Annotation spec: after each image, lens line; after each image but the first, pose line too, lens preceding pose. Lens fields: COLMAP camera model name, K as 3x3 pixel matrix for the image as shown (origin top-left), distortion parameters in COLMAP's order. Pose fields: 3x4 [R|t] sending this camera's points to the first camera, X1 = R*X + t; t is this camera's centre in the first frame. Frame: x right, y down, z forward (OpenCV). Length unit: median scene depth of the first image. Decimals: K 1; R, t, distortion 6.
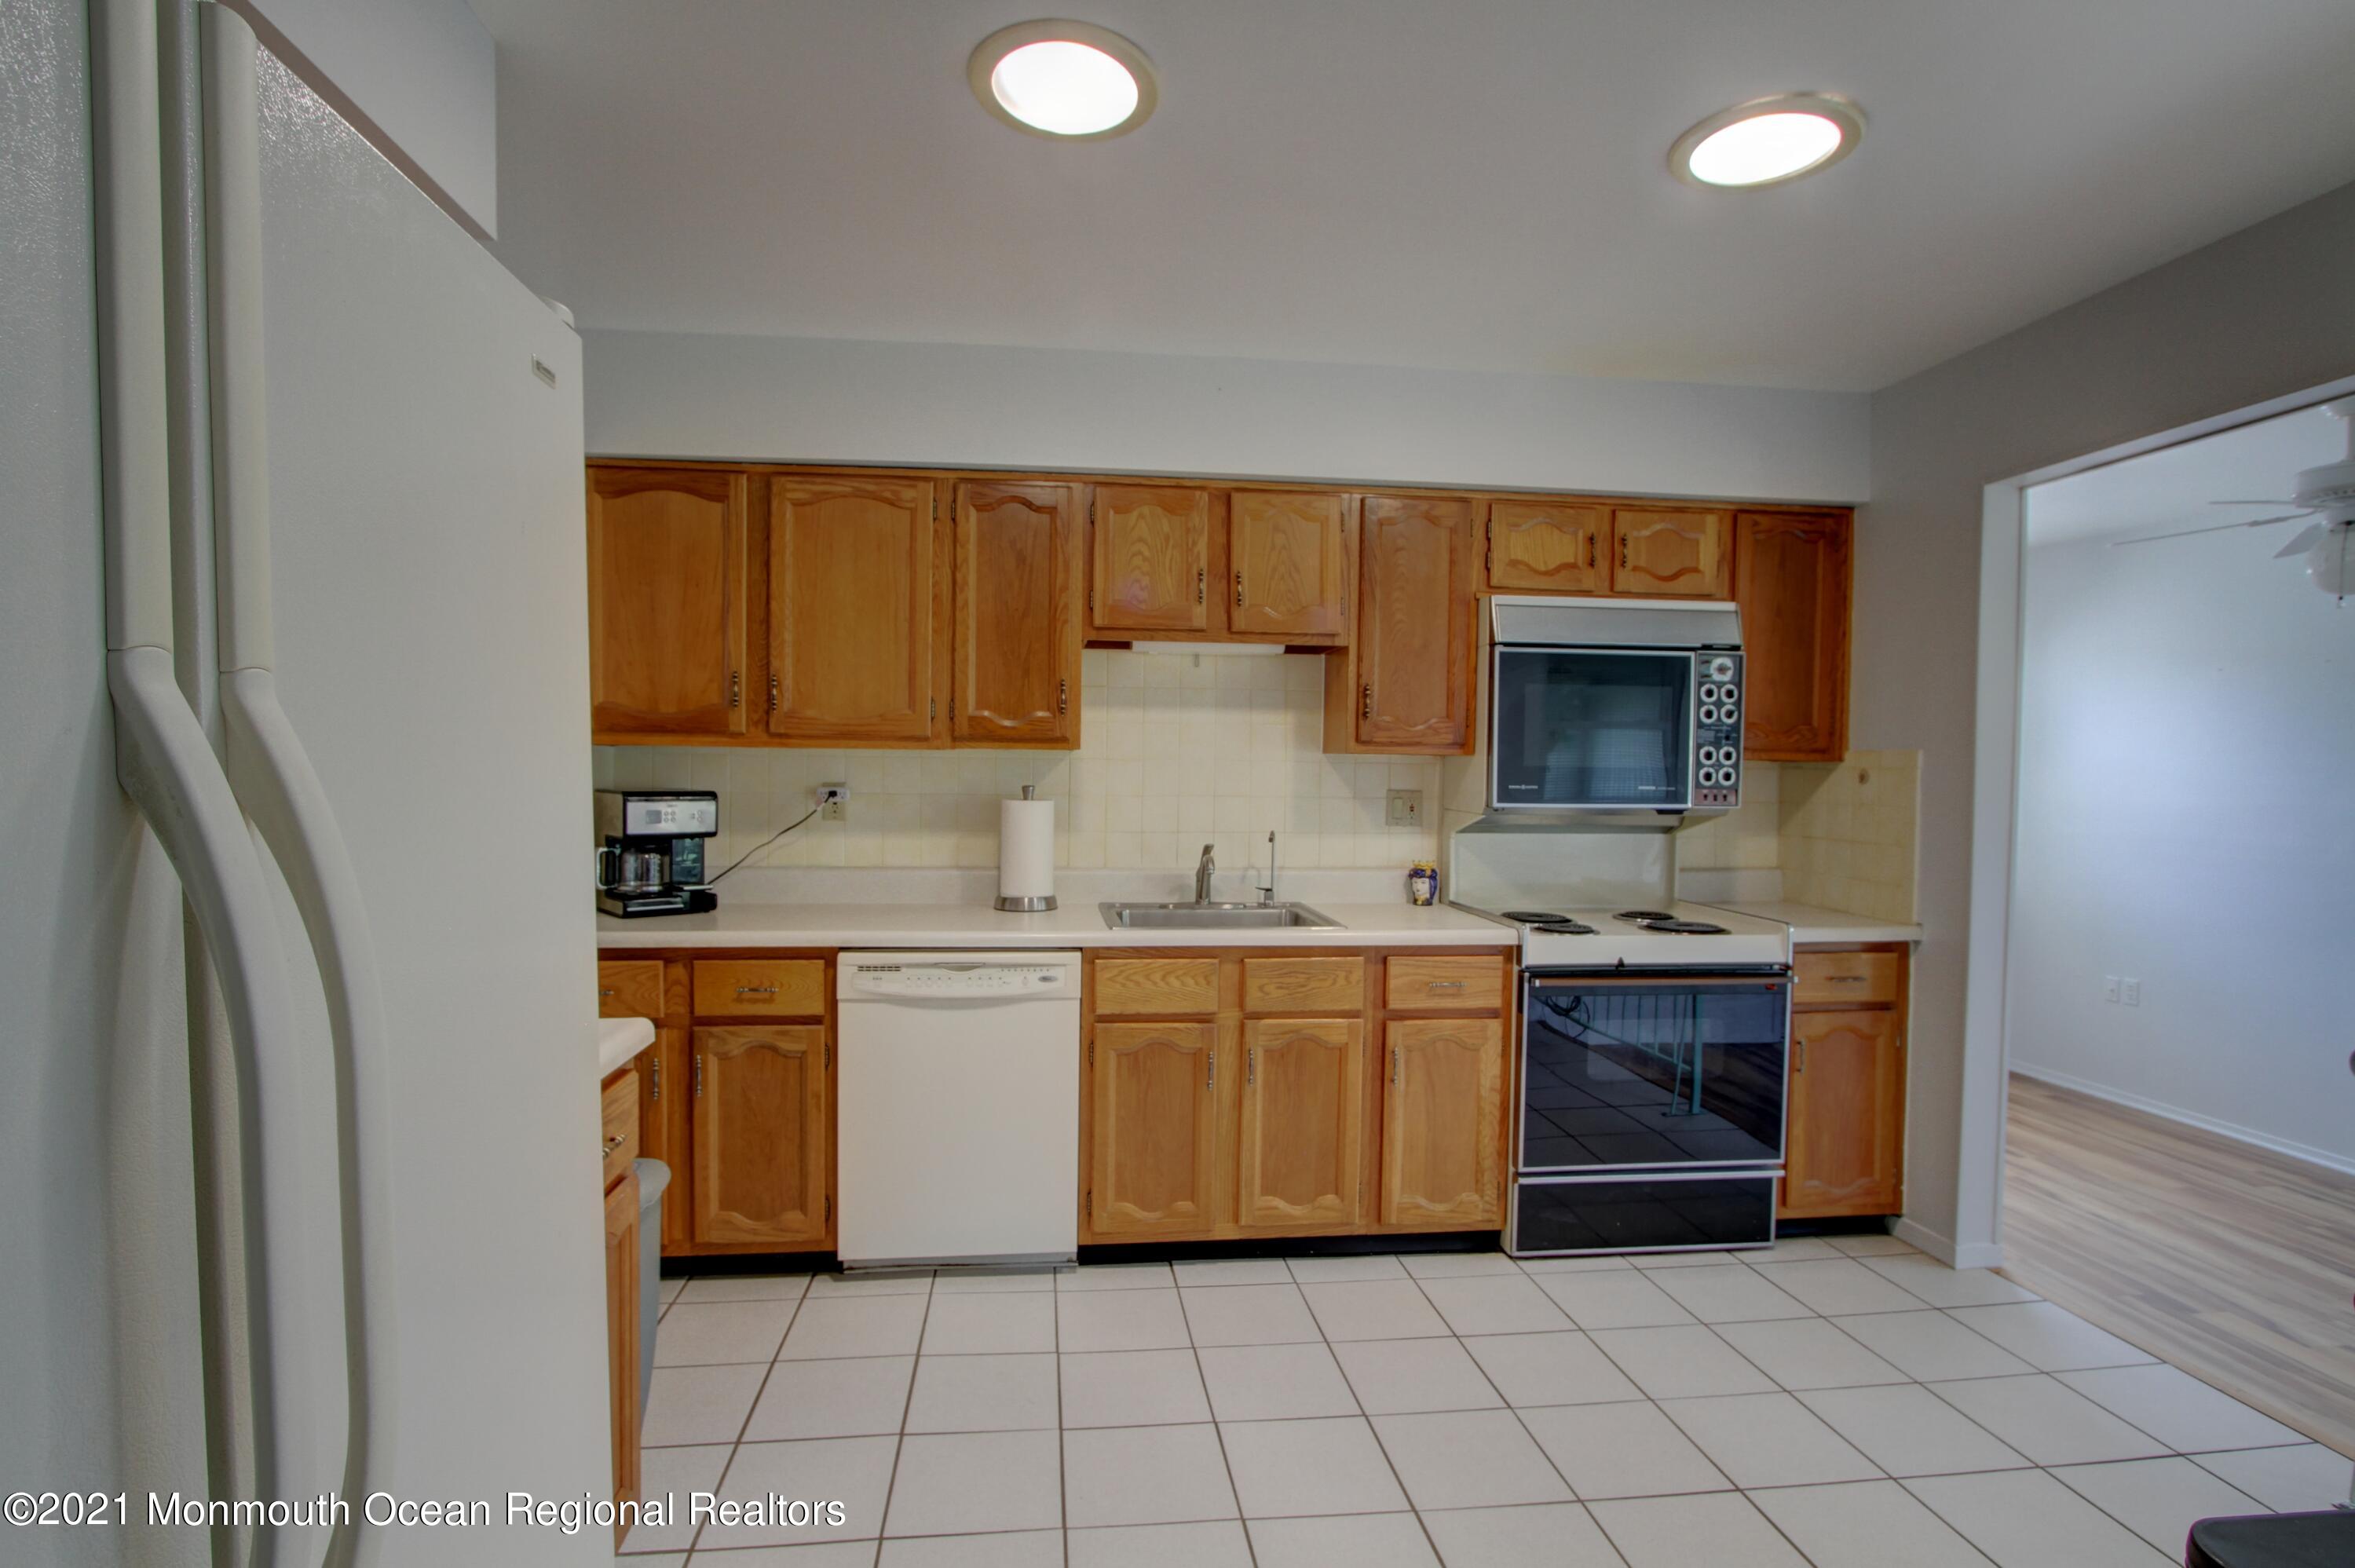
lens RADIAL K [[1165.3, 0, 1176.9], [0, 1165.3, 796.5], [0, 0, 1]] dist [-0.029975, 0.010392]
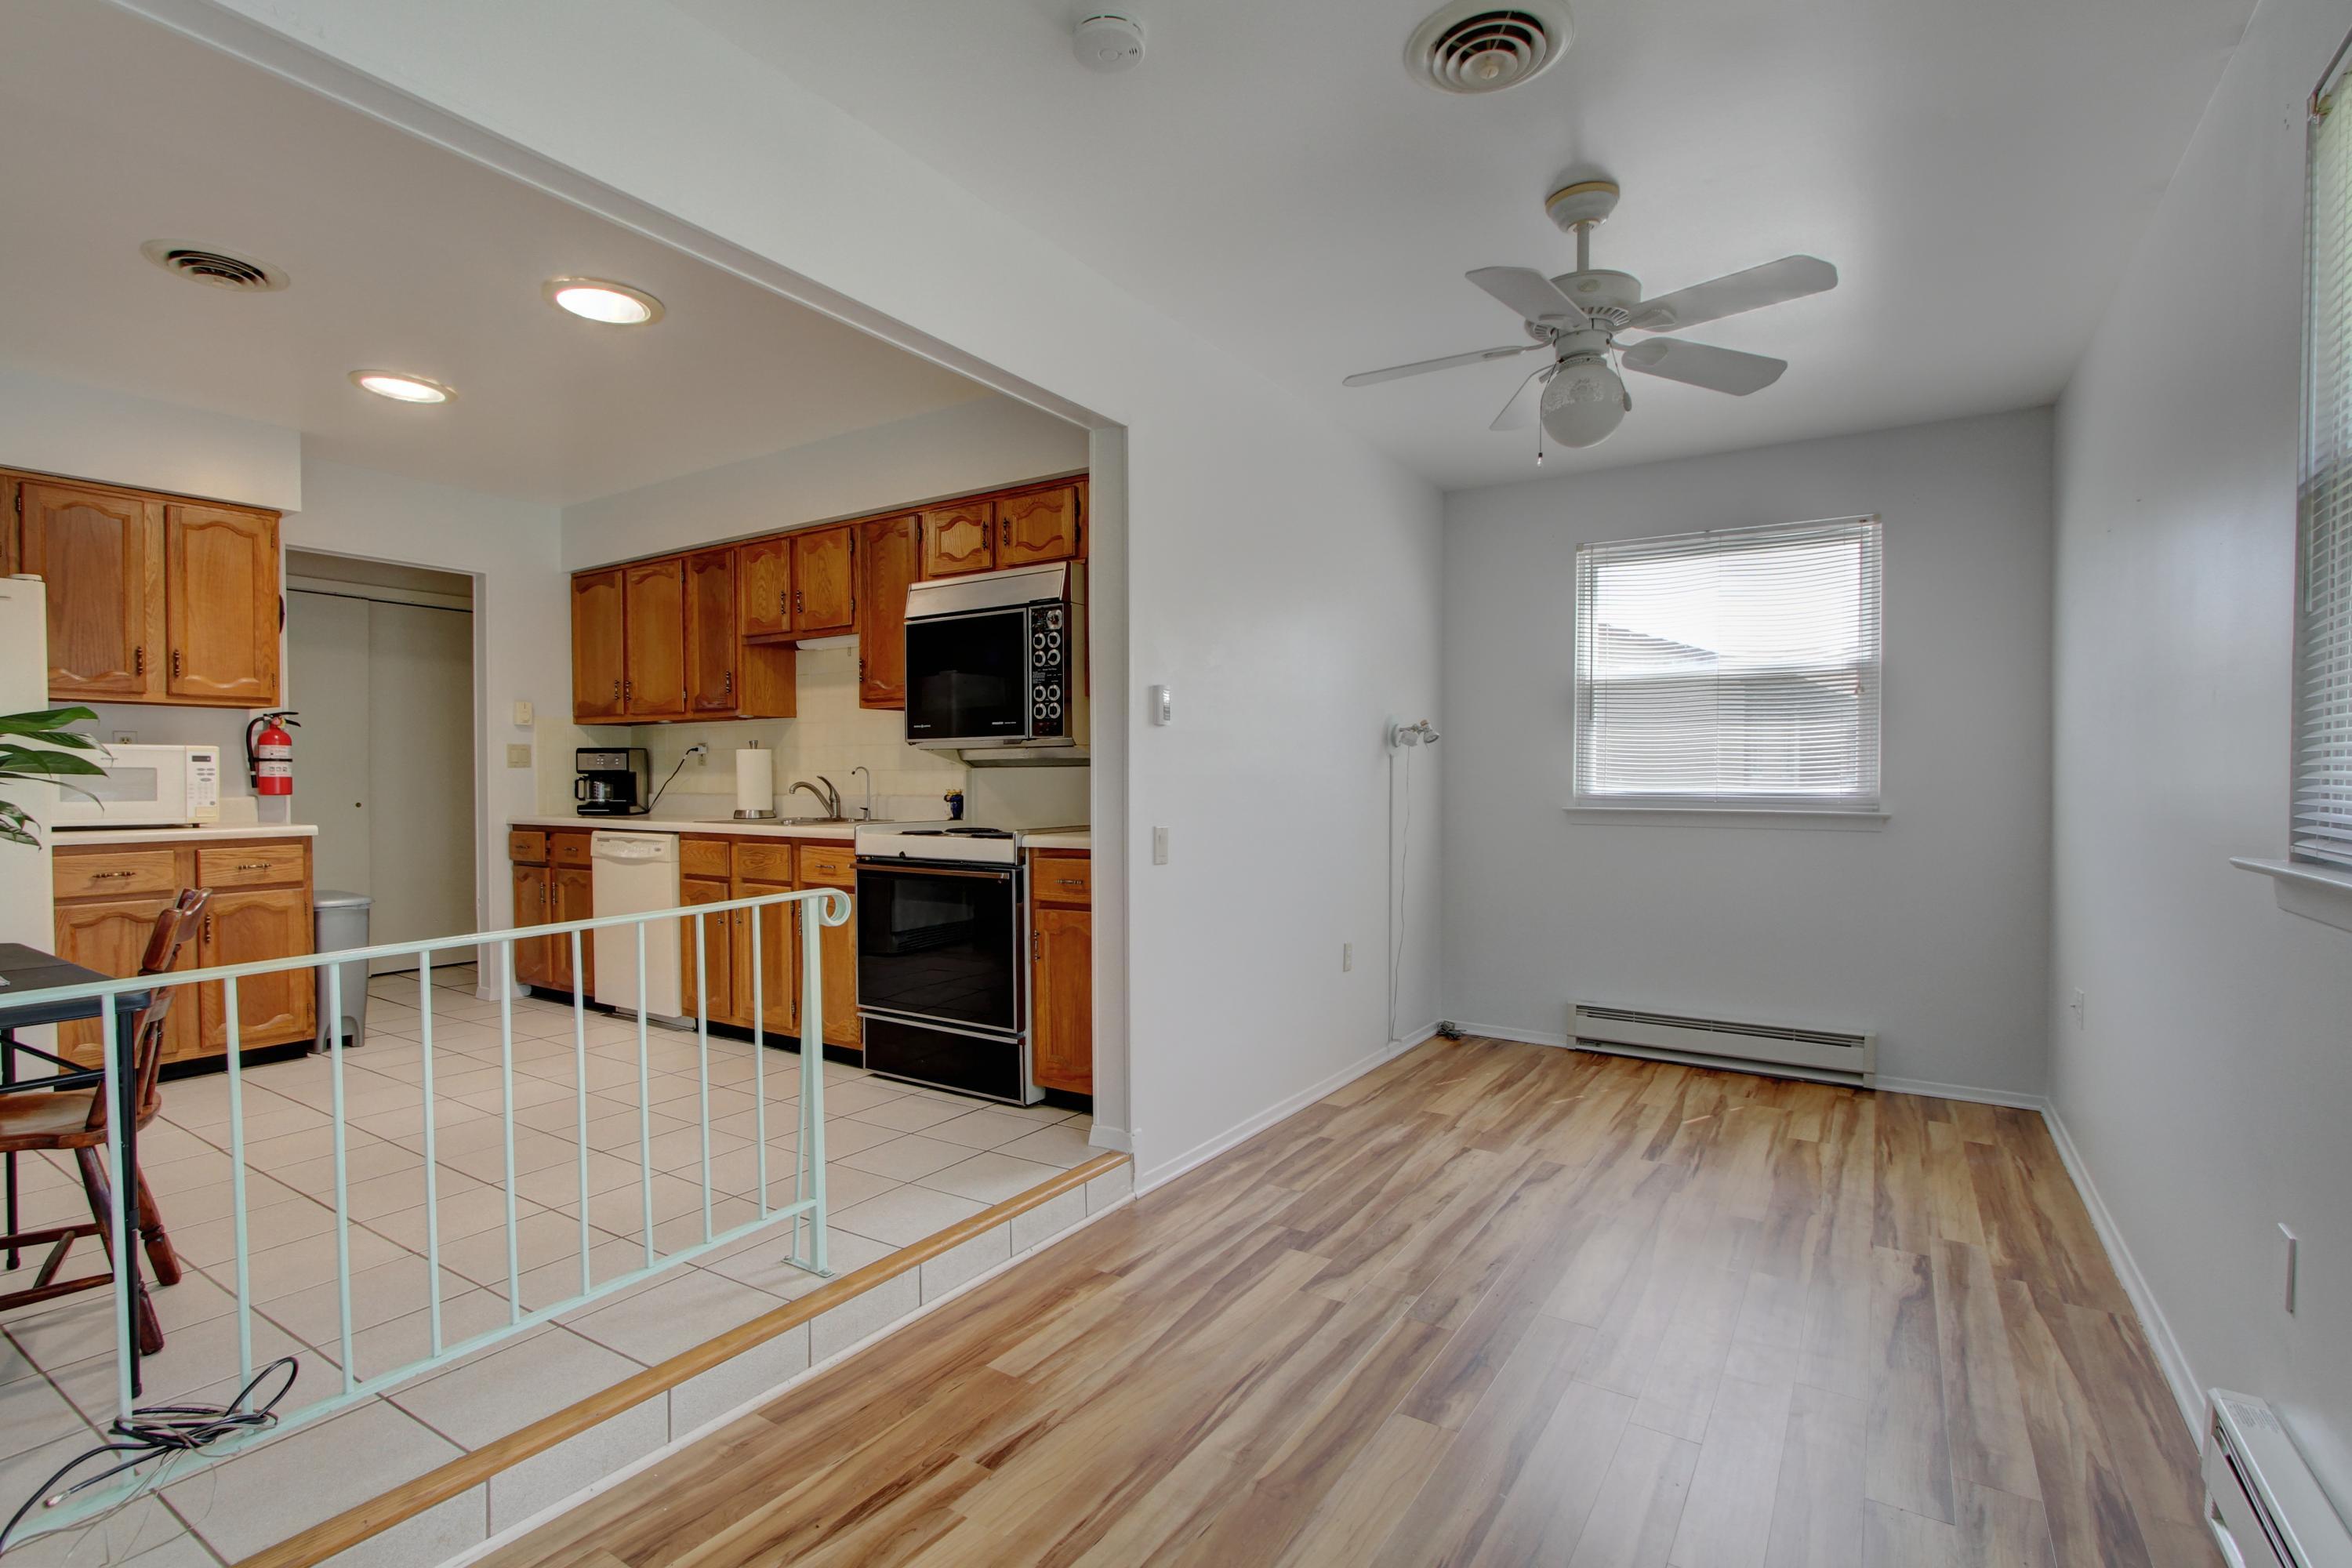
lens RADIAL K [[1133.6, 0, 1185.6], [0, 1133.6, 795.0], [0, 0, 1]] dist [-0.016777, 0.002457]
pose [[0.766087, -0.004561, -0.642721, 1.385804], [-0.003997, 0.999922, -0.011860, 0.085819], [0.642725, 0.011654, 0.766008, 0.216758]]
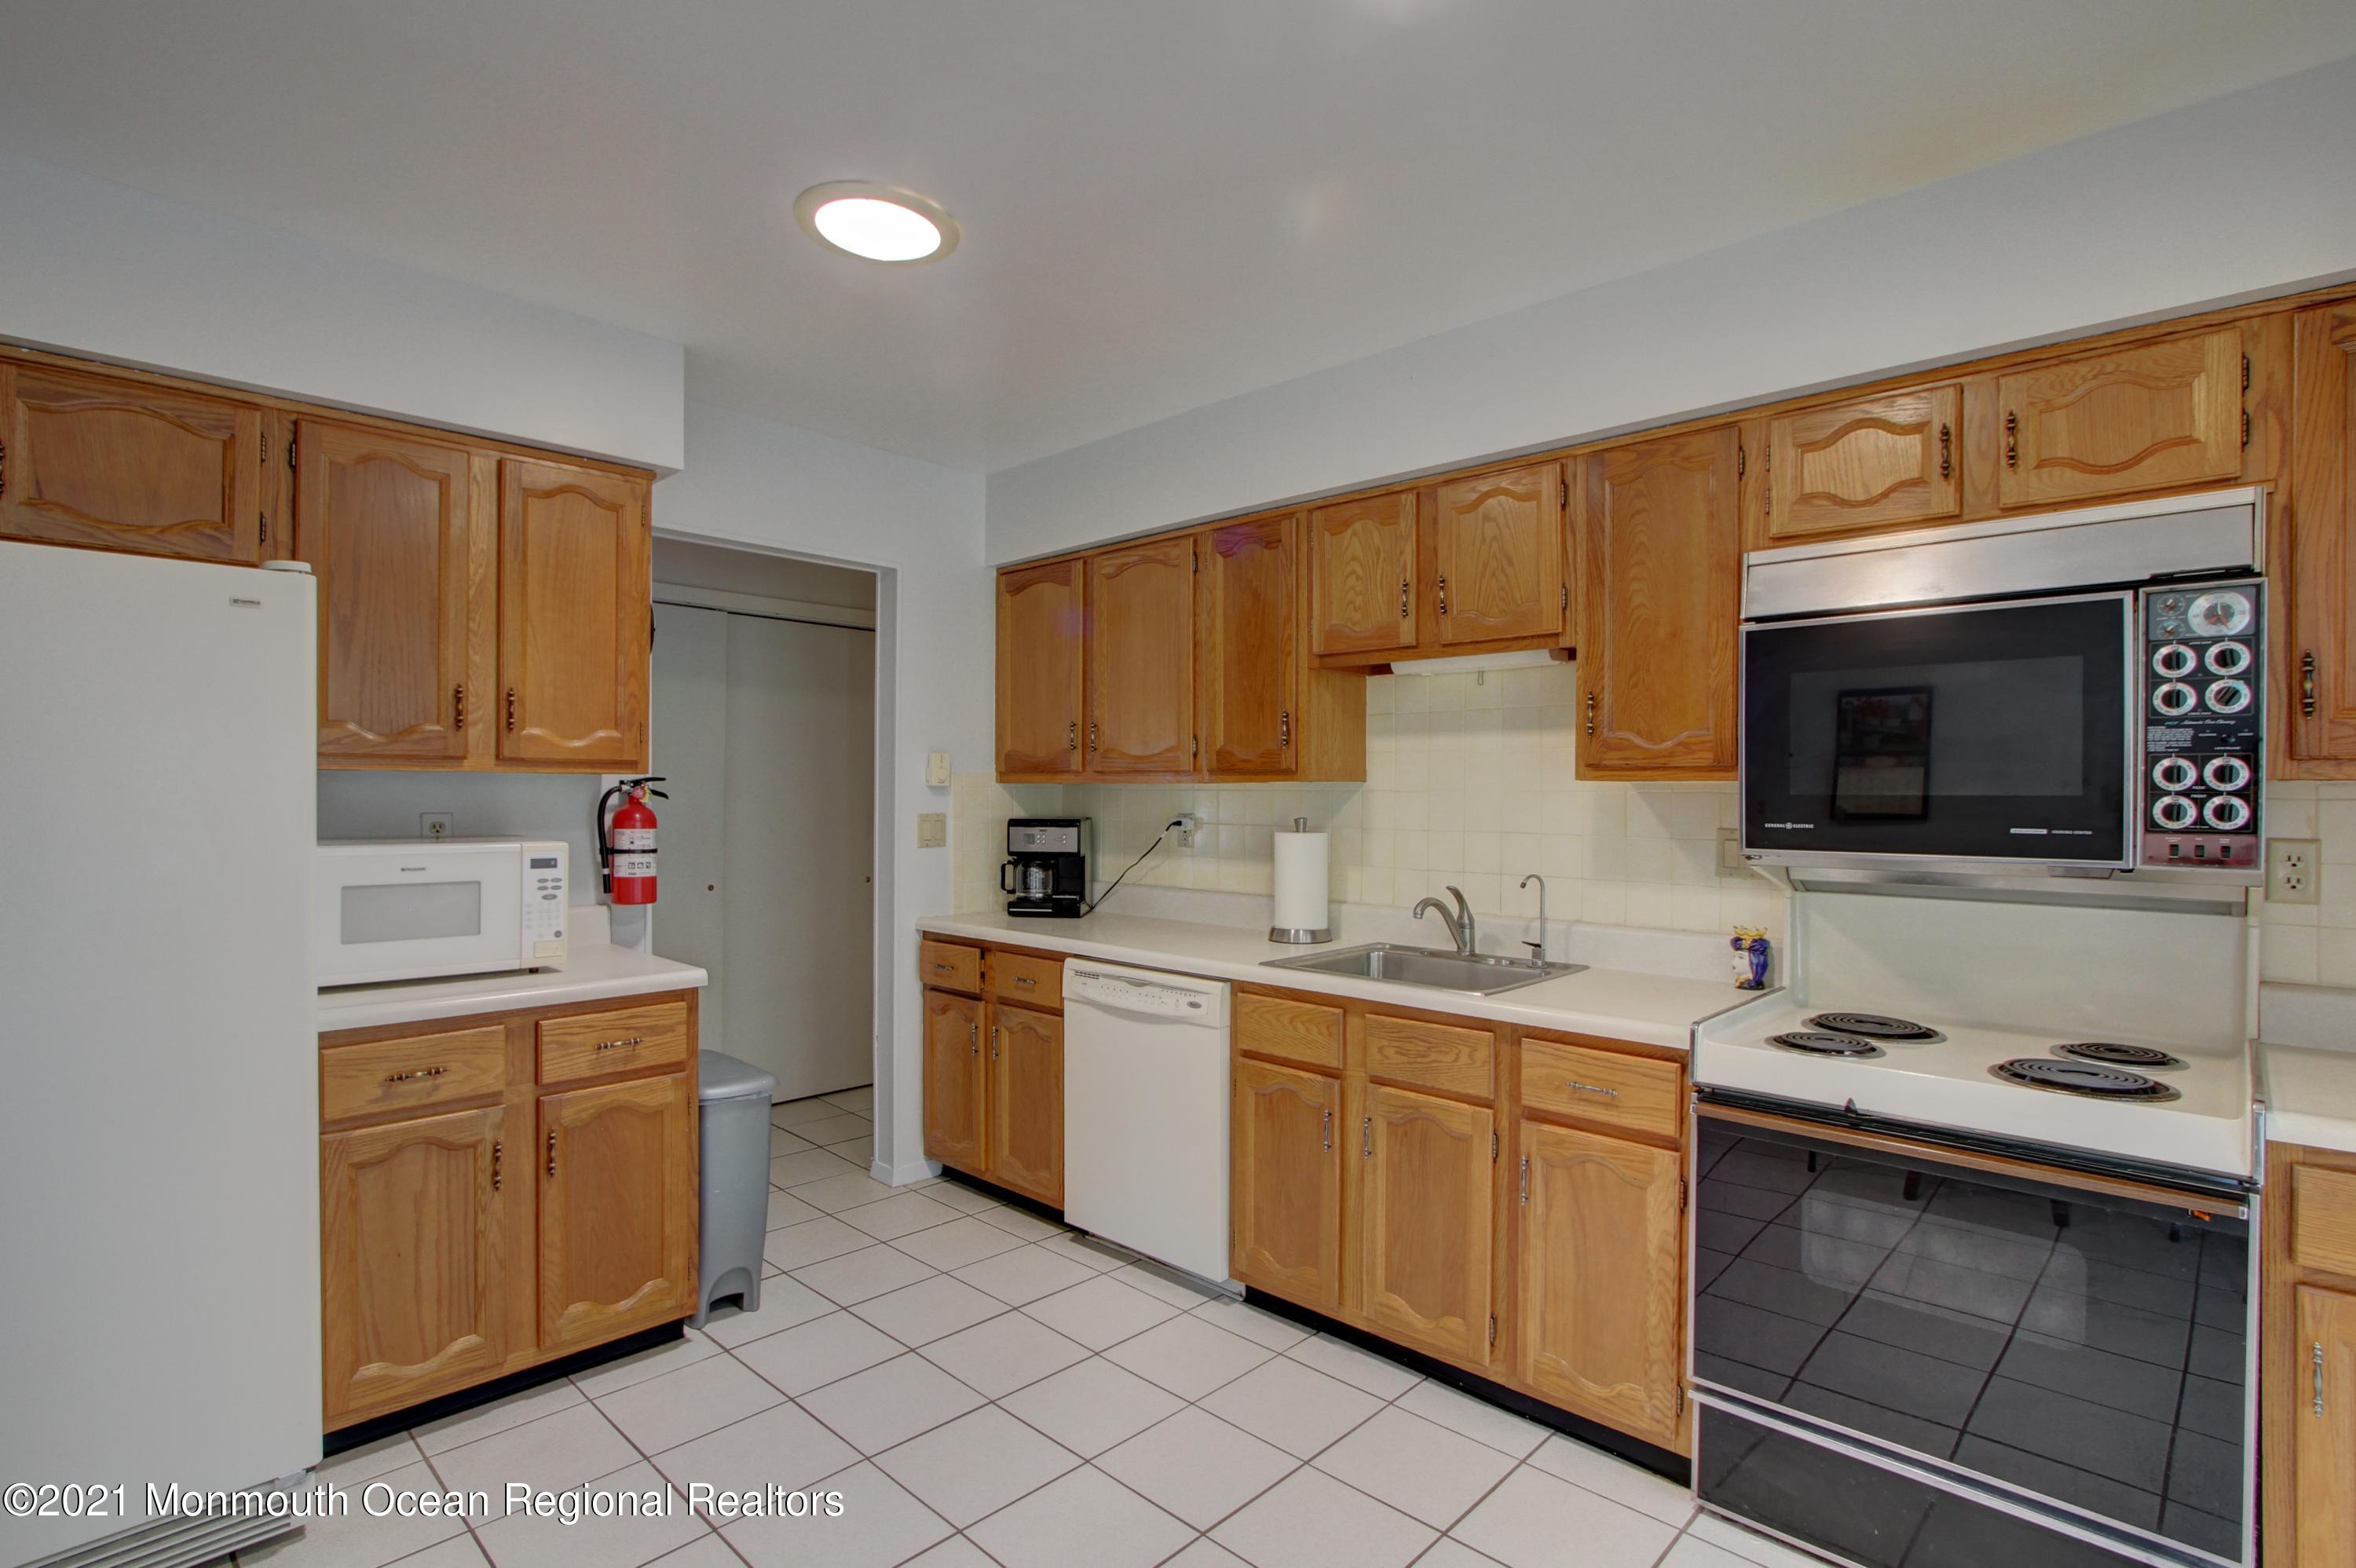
lens RADIAL K [[1144.7, 0, 1170.8], [0, 1144.7, 795.5], [0, 0, 1]] dist [-0.019209, 0.004748]
pose [[0.633384, -0.005442, -0.773819, 0.600632], [-0.017916, 0.999604, -0.021695, -0.005351], [0.773630, 0.027605, 0.633036, 0.306725]]
